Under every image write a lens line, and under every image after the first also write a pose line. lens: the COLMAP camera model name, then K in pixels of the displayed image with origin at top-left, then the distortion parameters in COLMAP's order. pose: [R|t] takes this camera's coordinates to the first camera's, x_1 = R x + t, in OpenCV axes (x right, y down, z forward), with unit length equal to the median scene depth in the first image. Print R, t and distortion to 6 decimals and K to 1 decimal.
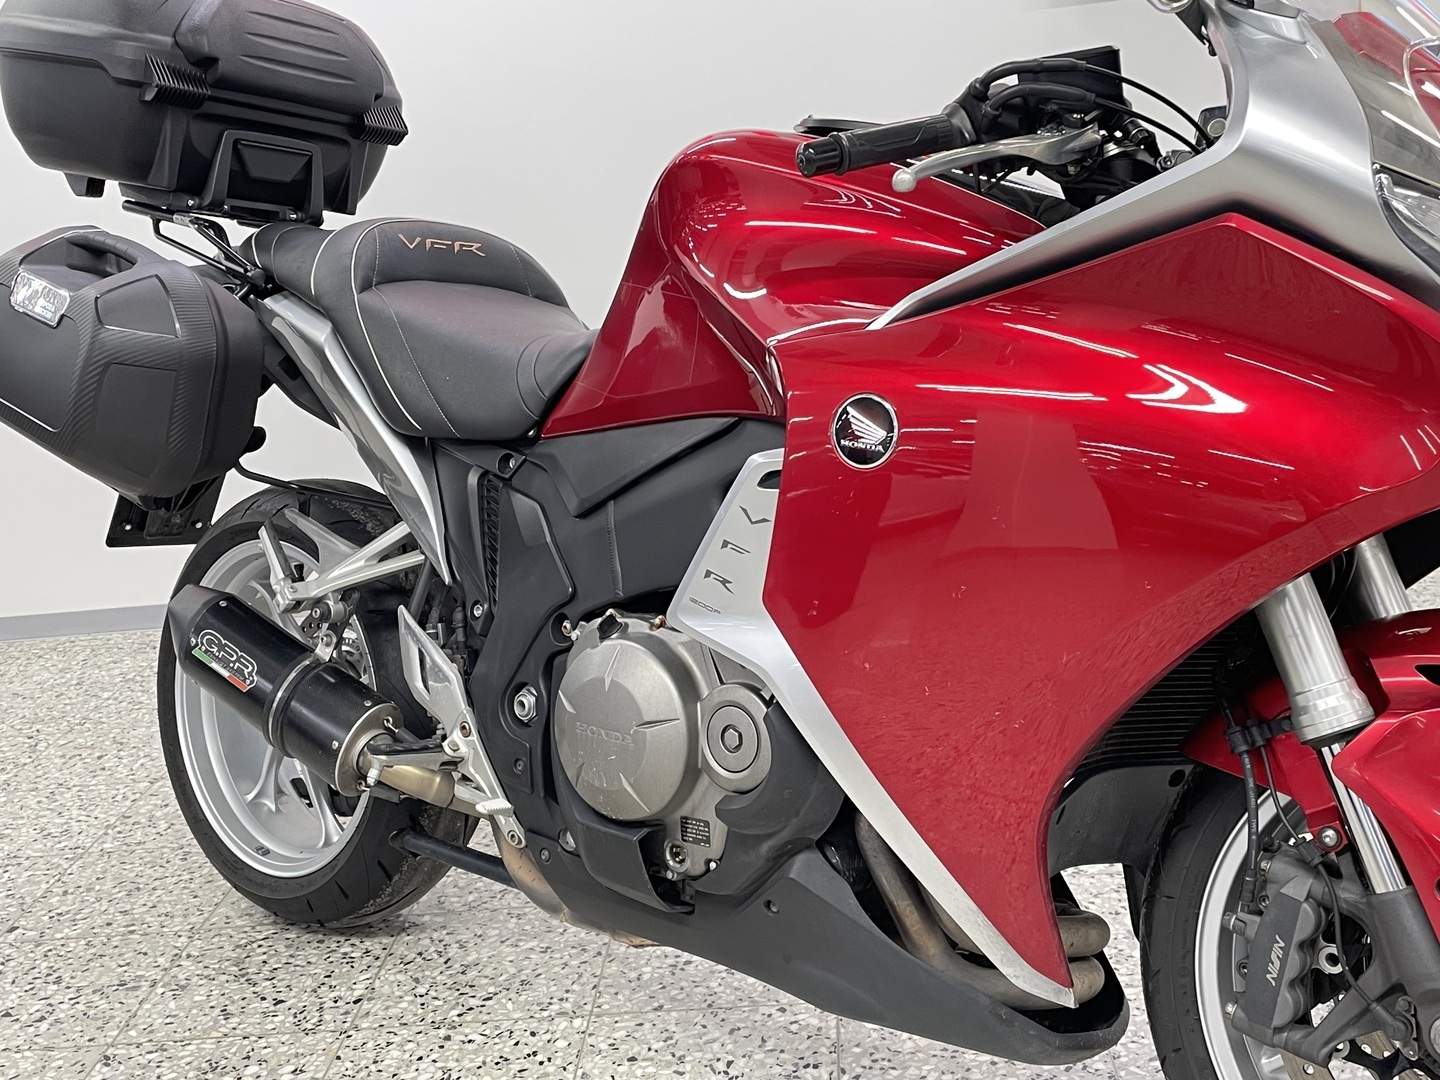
lens RADIAL K [[1730.4, 0, 720.3], [0, 1730.4, 545.0], [0, 0, 1]] dist [0.061987, 0.000000]
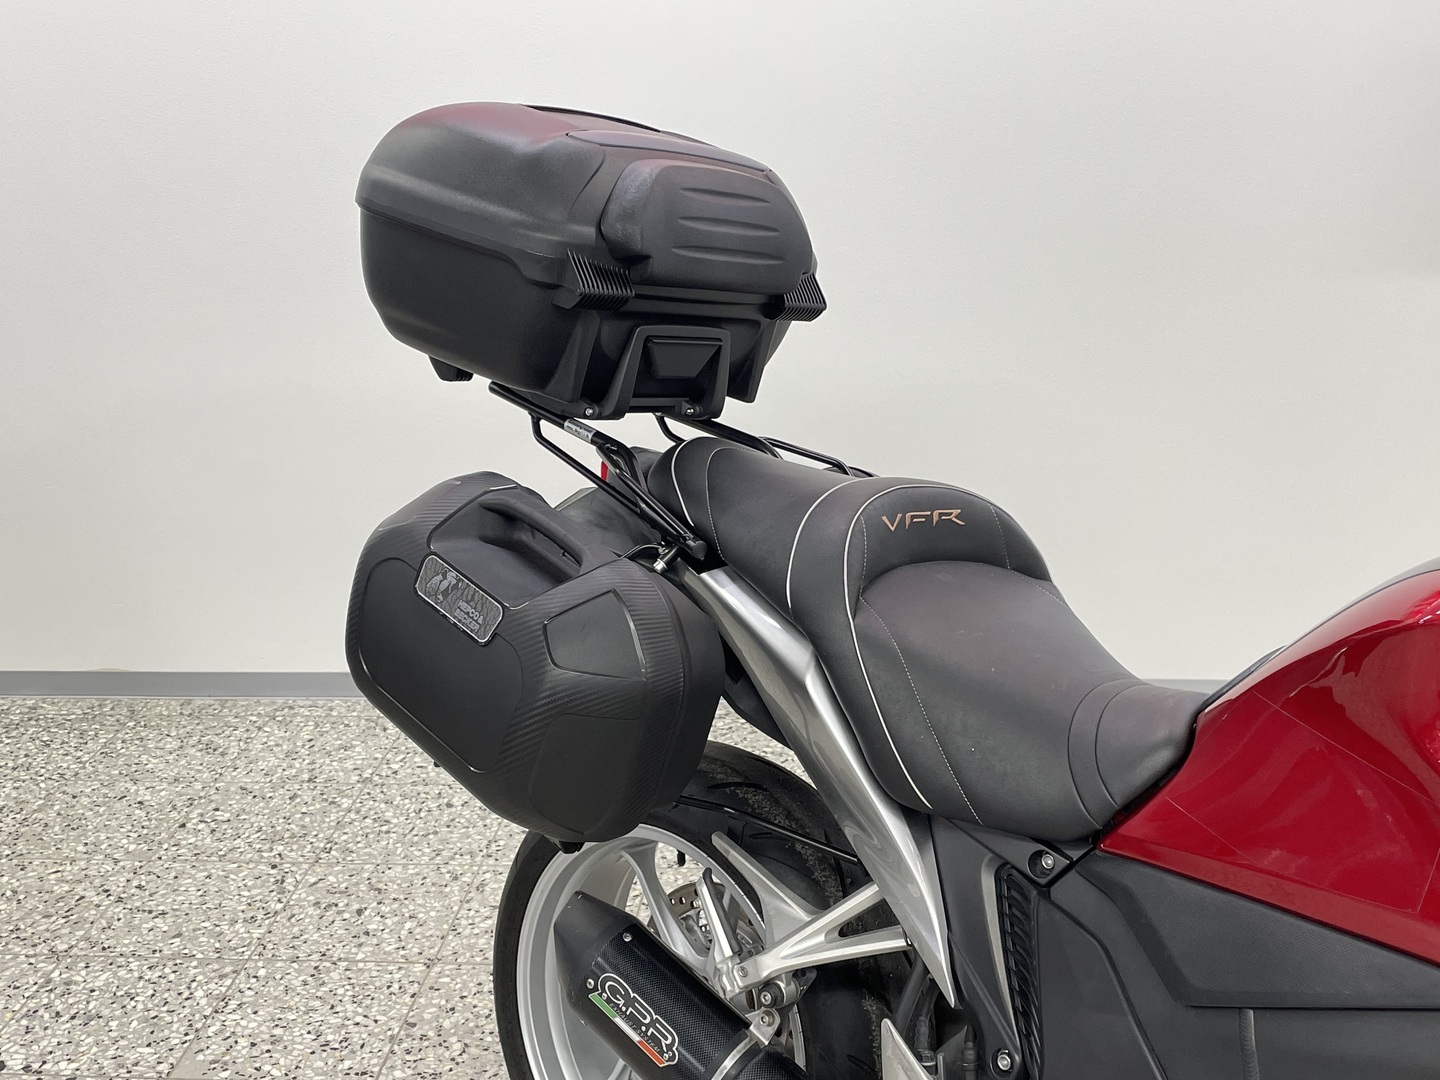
lens RADIAL K [[1730.4, 0, 718.7], [0, 1730.4, 536.1], [0, 0, 1]] dist [0.061987, 0.000000]
pose [[0.997242, 0.068866, -0.027661, -0.240589], [-0.066232, 0.994011, 0.086925, -0.237167], [0.033482, -0.084853, 0.995831, 0.205067]]
